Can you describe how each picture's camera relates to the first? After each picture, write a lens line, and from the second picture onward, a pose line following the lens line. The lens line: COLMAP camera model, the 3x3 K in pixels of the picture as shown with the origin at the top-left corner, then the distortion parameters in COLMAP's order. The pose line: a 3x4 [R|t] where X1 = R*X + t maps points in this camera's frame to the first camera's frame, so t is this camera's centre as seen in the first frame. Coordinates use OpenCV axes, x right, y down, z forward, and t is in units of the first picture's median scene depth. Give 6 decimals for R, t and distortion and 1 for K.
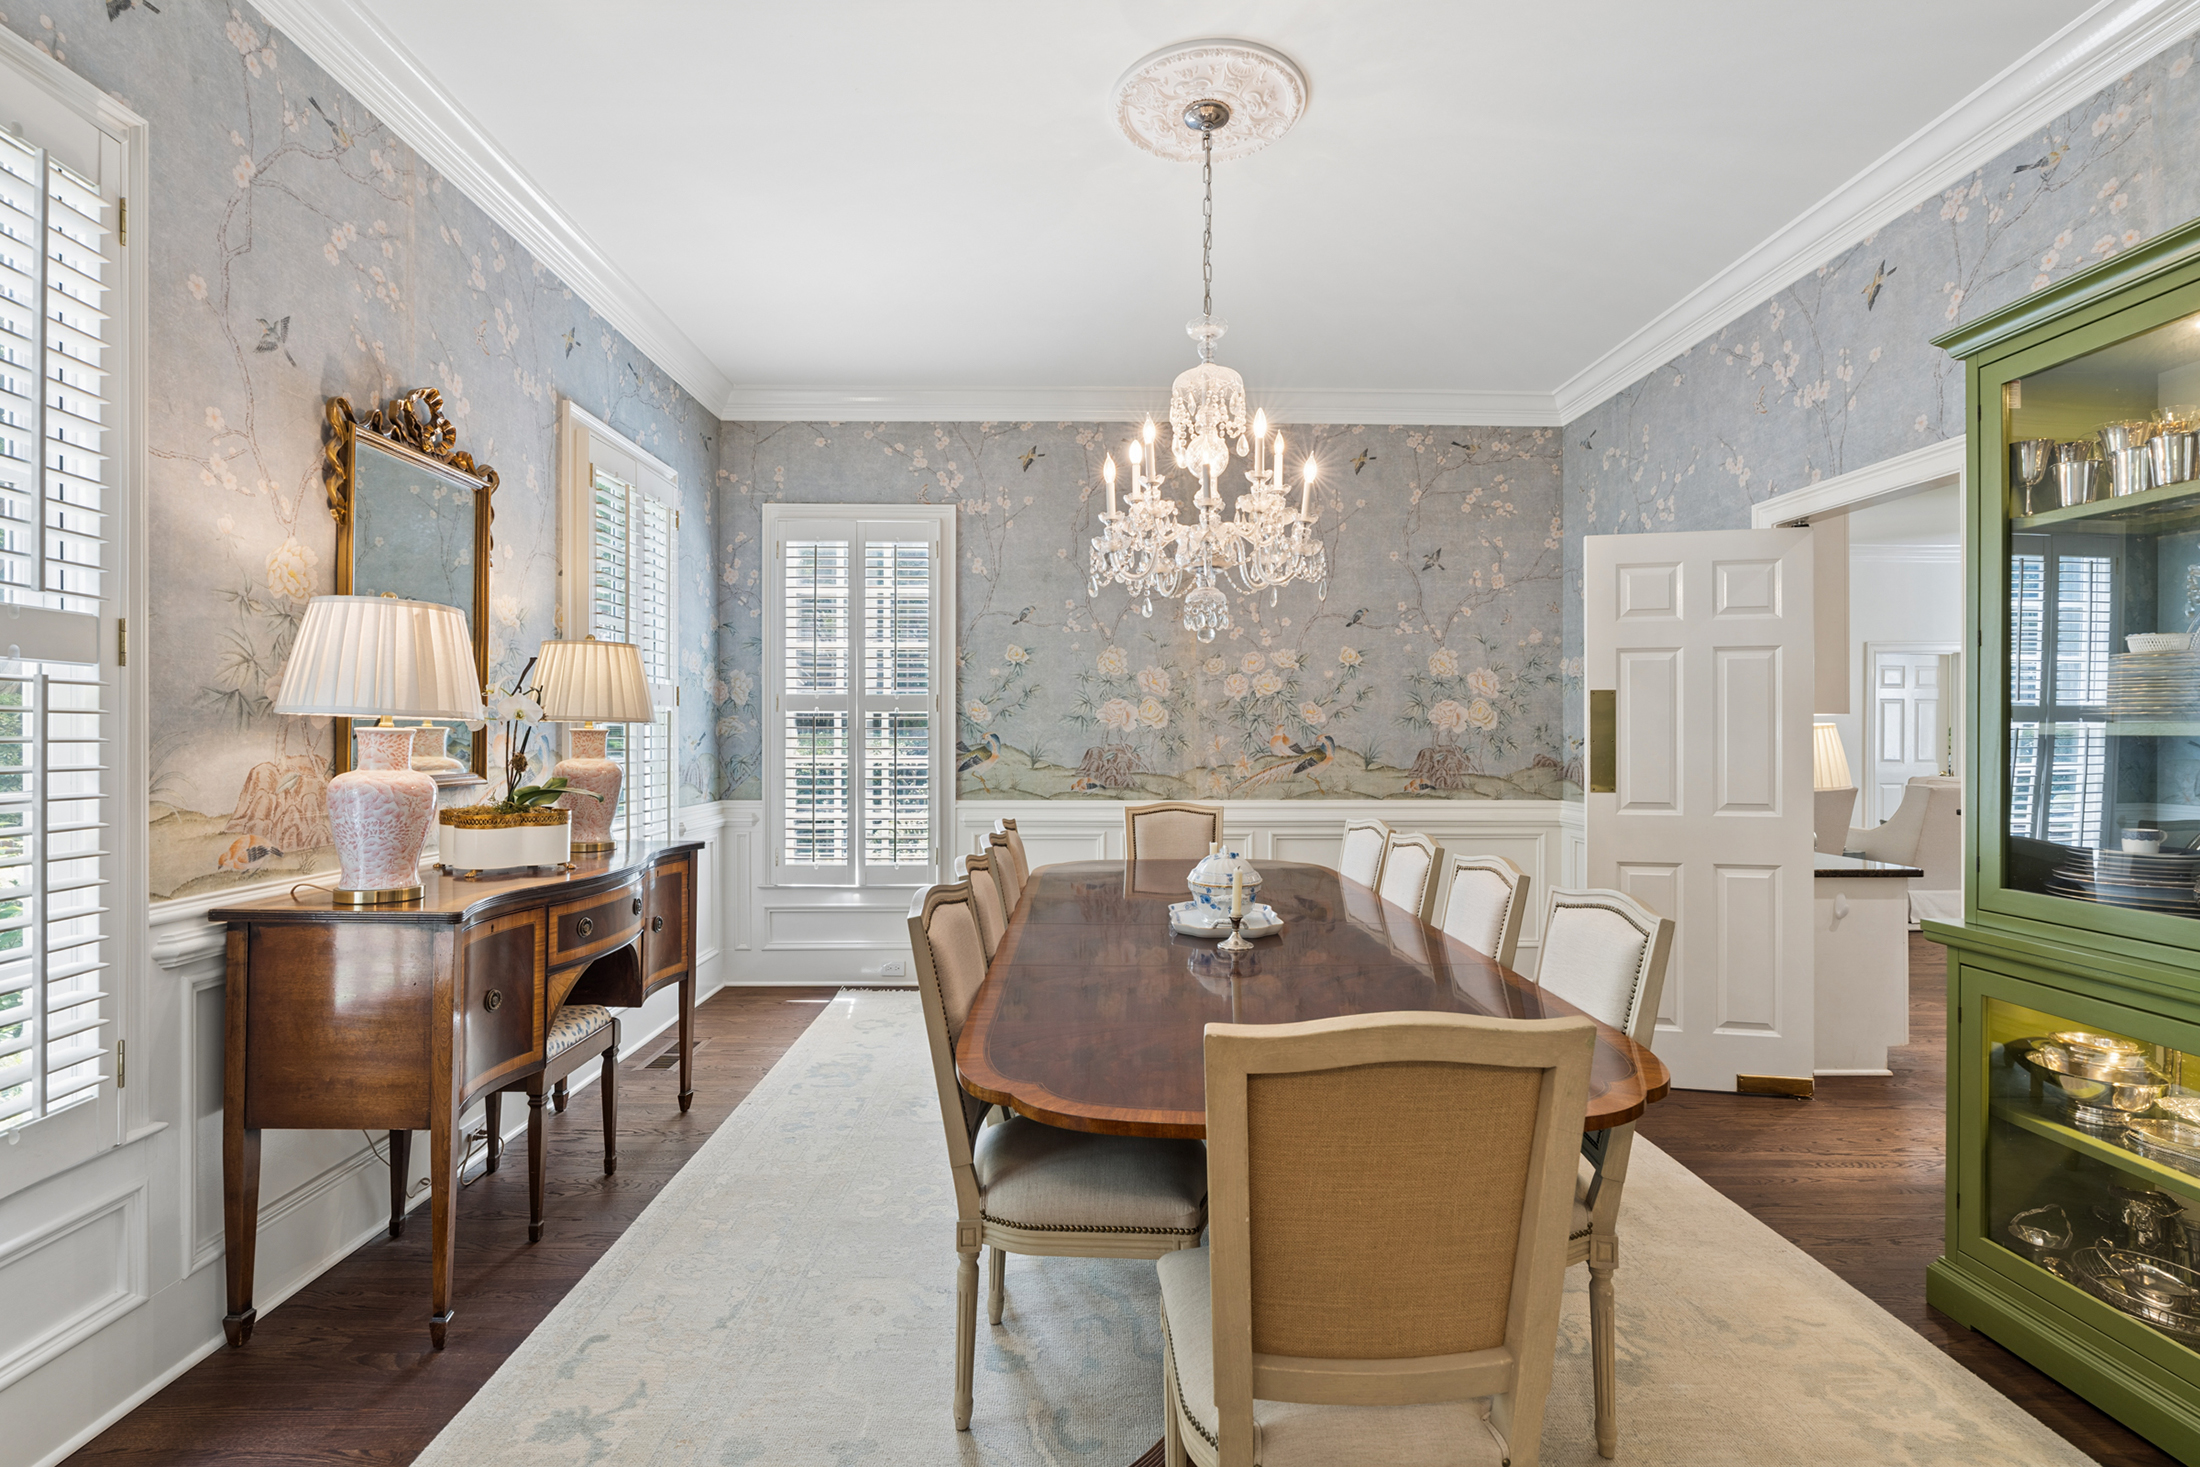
lens RADIAL K [[1019.9, 0, 1085.3], [0, 1019.9, 699.5], [0, 0, 1]] dist [0.000285, 0.001694]
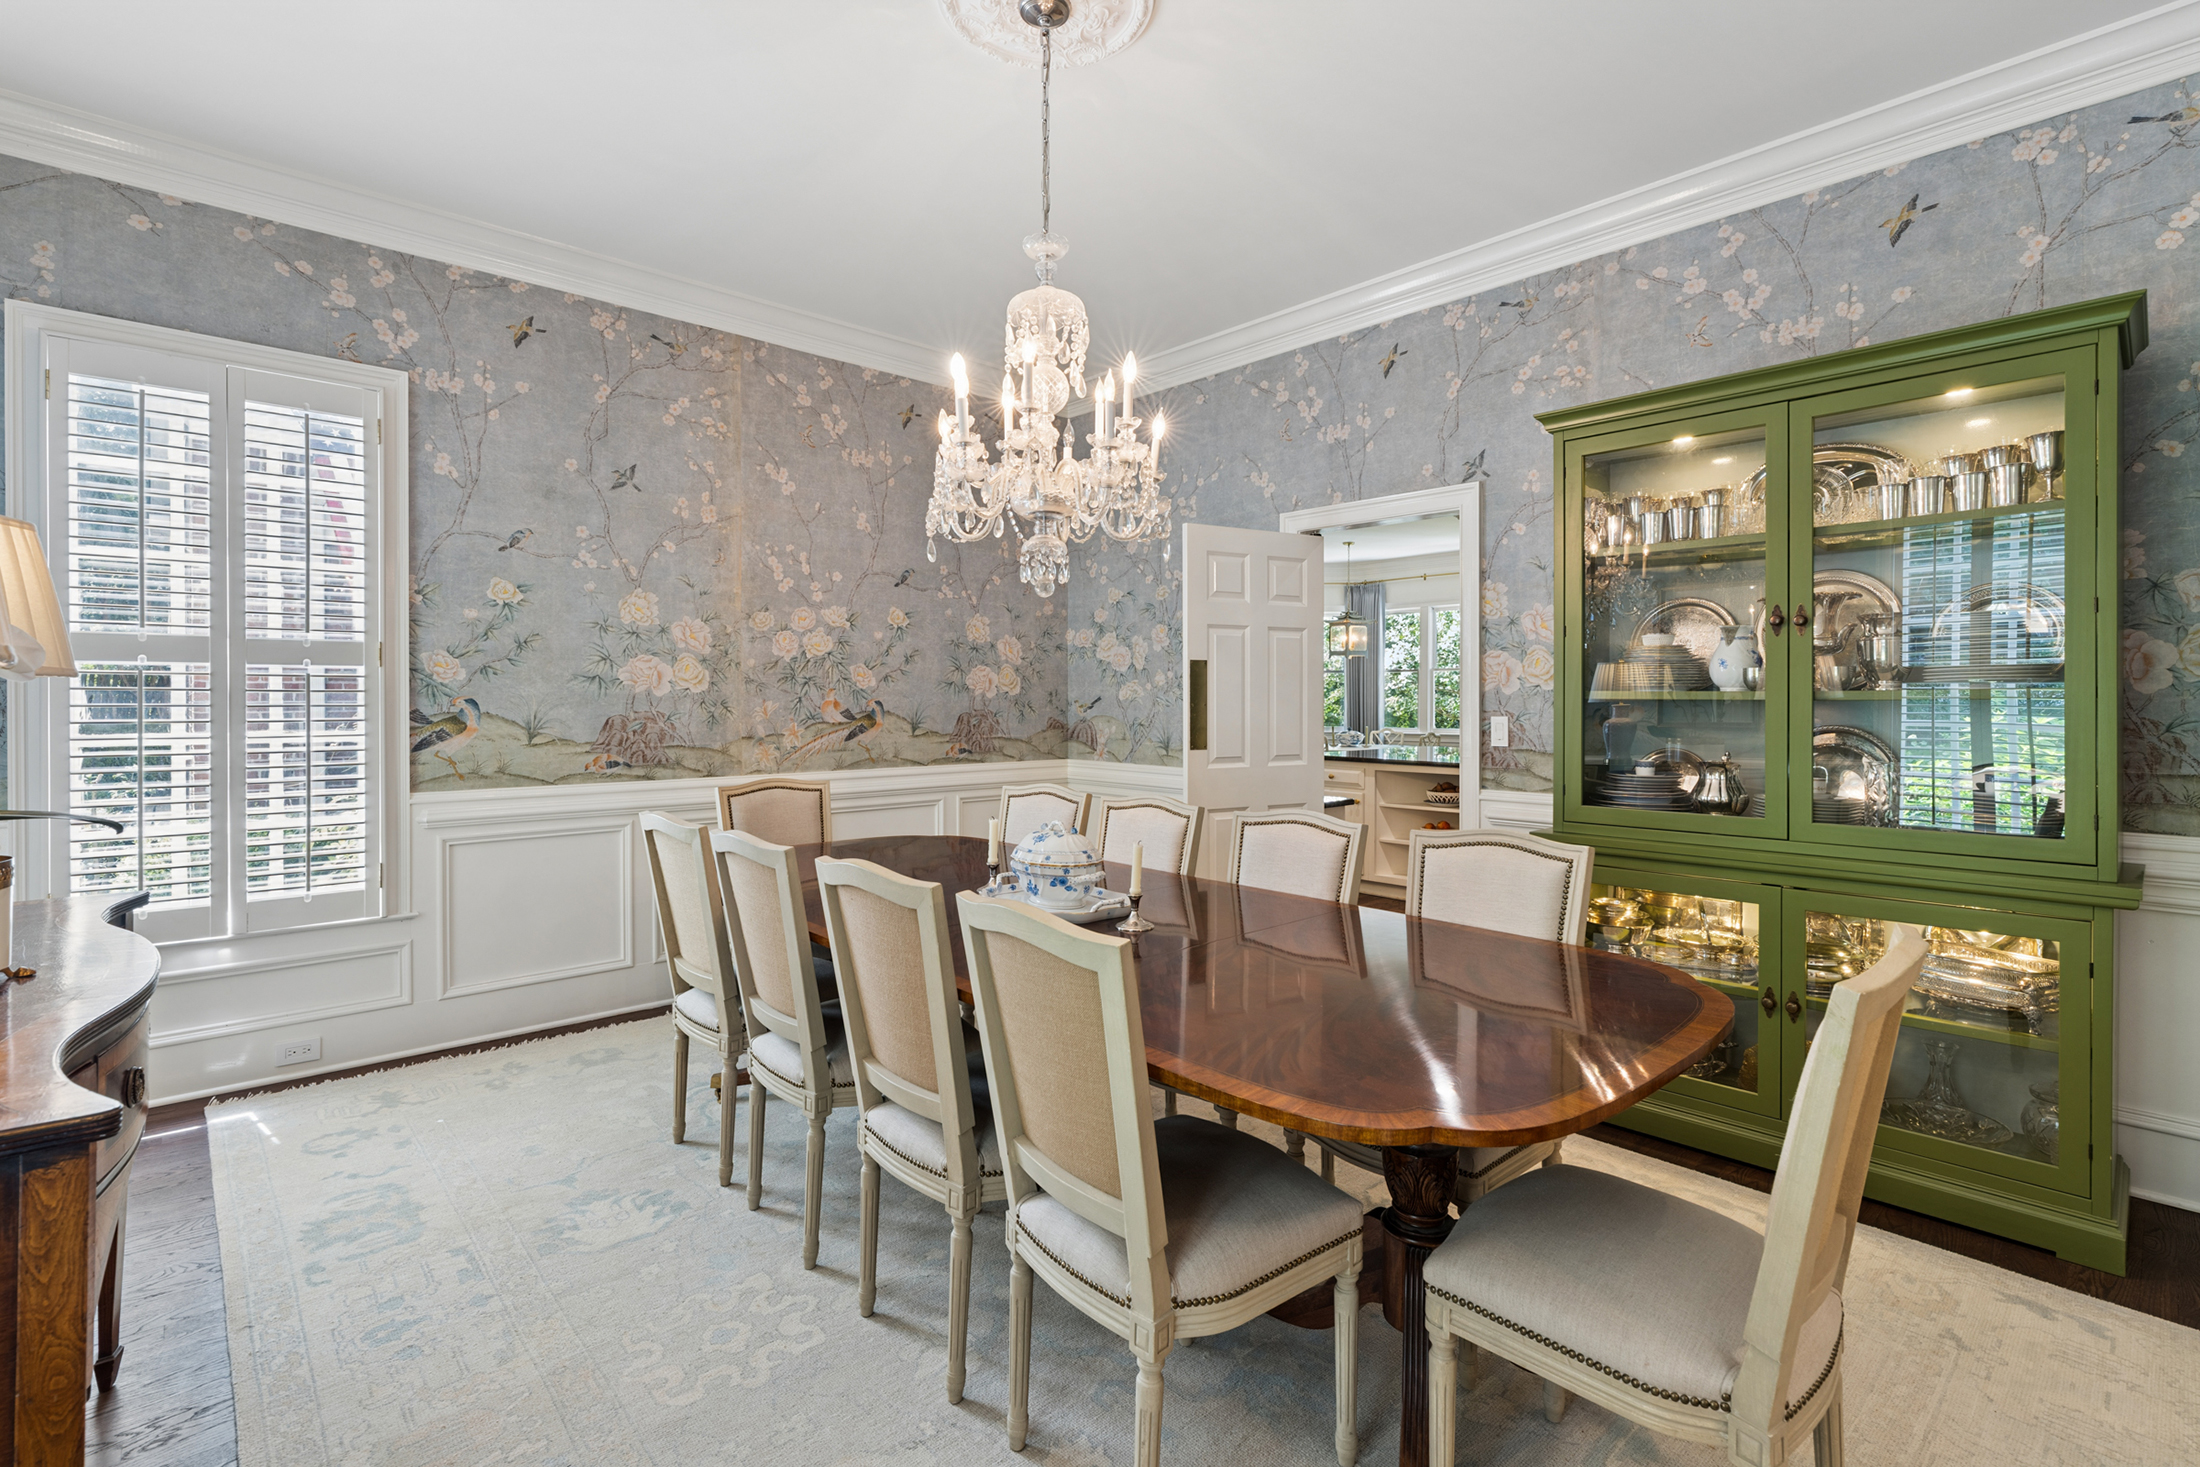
lens RADIAL K [[1018.3, 0, 1098.7], [0, 1018.3, 676.5], [0, 0, 1]] dist [-0.001174, 0.000896]
pose [[0.746993, 0.014120, 0.664681, -0.237361], [-0.022237, 0.999746, 0.003753, 0.005240], [-0.664459, -0.017584, 0.747117, 0.159074]]
